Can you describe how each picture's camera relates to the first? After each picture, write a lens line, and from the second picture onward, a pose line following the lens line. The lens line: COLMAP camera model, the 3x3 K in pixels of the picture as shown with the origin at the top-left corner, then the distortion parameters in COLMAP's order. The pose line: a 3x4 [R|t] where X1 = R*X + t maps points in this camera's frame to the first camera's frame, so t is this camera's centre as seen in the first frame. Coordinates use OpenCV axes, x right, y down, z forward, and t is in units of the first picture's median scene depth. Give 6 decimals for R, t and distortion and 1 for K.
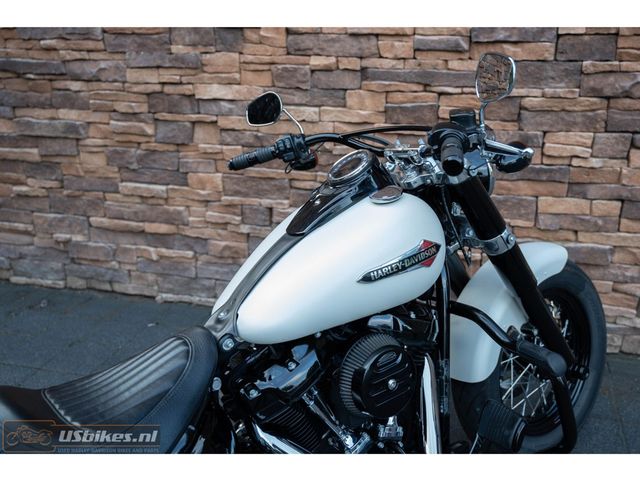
lens RADIAL K [[635.0, 0, 359.1], [0, 635.0, 216.2], [0, 0, 1]] dist [0.005682, 0.000000]
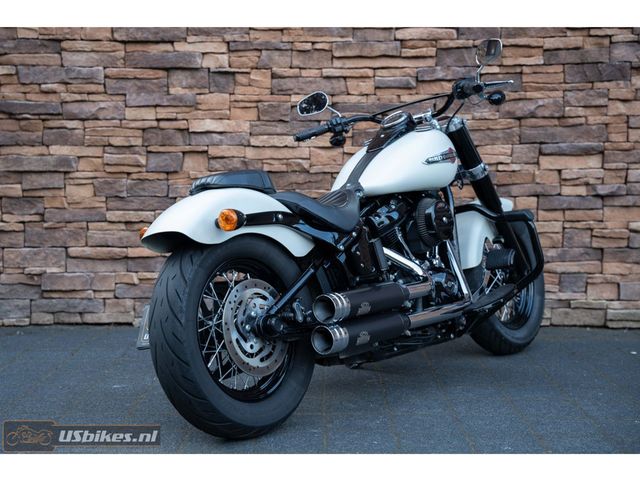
lens RADIAL K [[1035.6, 0, 299.6], [0, 1035.6, 236.1], [0, 0, 1]] dist [0.251418, 0.000000]
pose [[0.973757, -0.017809, 0.226892, -0.523084], [0.074545, 0.966897, -0.244035, 0.513208], [-0.215035, 0.254544, 0.942851, -0.859963]]
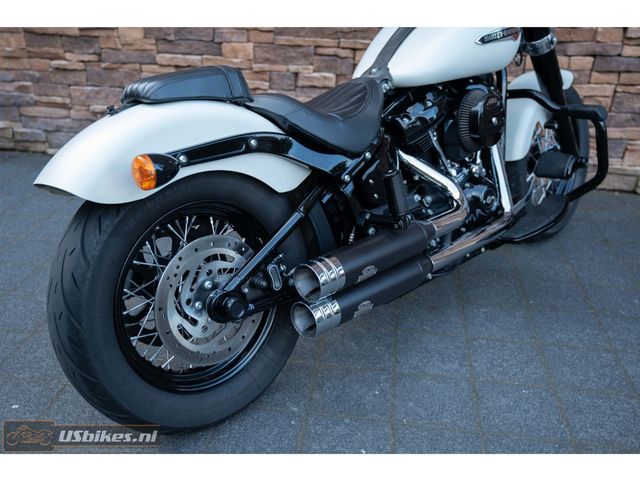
lens RADIAL K [[614.8, 0, 304.2], [0, 614.8, 264.6], [0, 0, 1]] dist [0.020673, 0.000000]
pose [[0.994849, -0.022972, 0.098734, -0.263352], [0.010563, 0.992175, 0.124411, 0.209824], [-0.100819, -0.122727, 0.987306, -0.177629]]
